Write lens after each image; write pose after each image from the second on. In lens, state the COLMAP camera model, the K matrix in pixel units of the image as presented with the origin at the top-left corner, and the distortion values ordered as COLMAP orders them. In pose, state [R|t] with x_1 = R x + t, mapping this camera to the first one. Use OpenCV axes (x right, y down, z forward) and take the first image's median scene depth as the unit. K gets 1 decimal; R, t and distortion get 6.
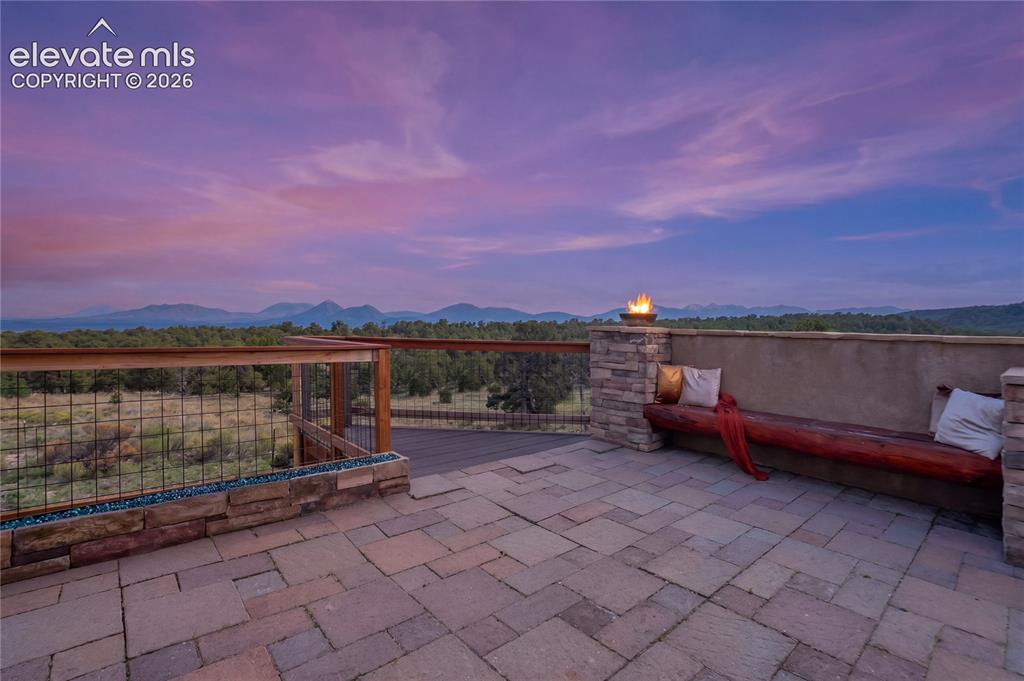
lens RADIAL K [[481.6, 0, 513.1], [0, 481.6, 336.2], [0, 0, 1]] dist [-0.025088, 0.000463]
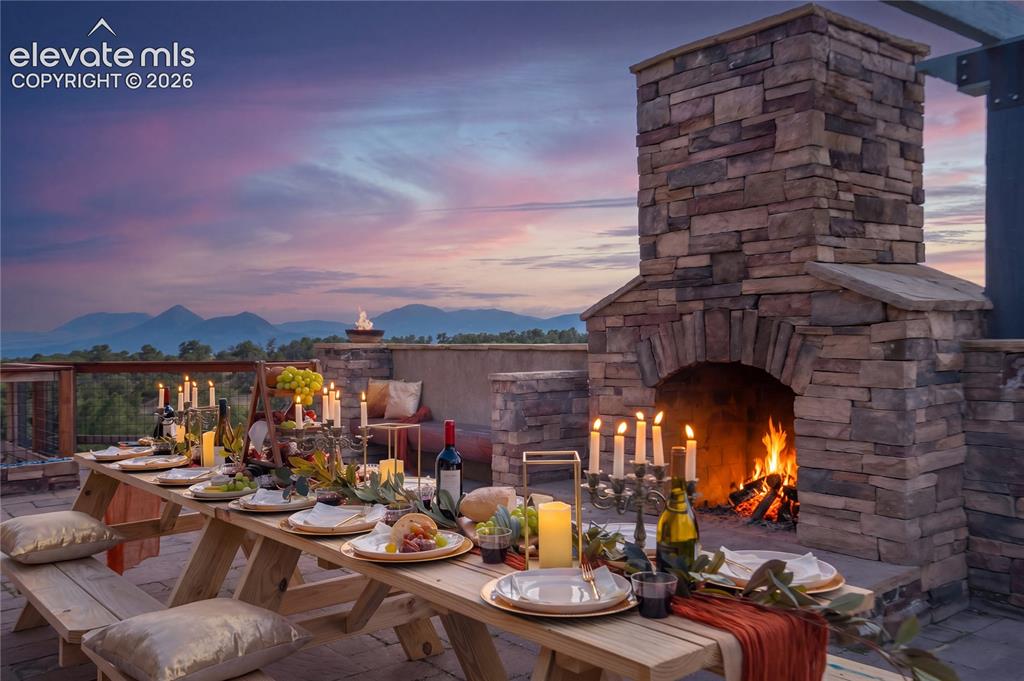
lens RADIAL K [[875.6, 0, 512.0], [0, 875.6, 340.5], [0, 0, 1]] dist [0.005724, 0.172264]
pose [[0.999292, -0.028845, -0.024170, 0.659466], [0.028347, 0.999383, -0.020724, 0.023727], [0.024753, 0.020024, 0.999493, -0.852677]]
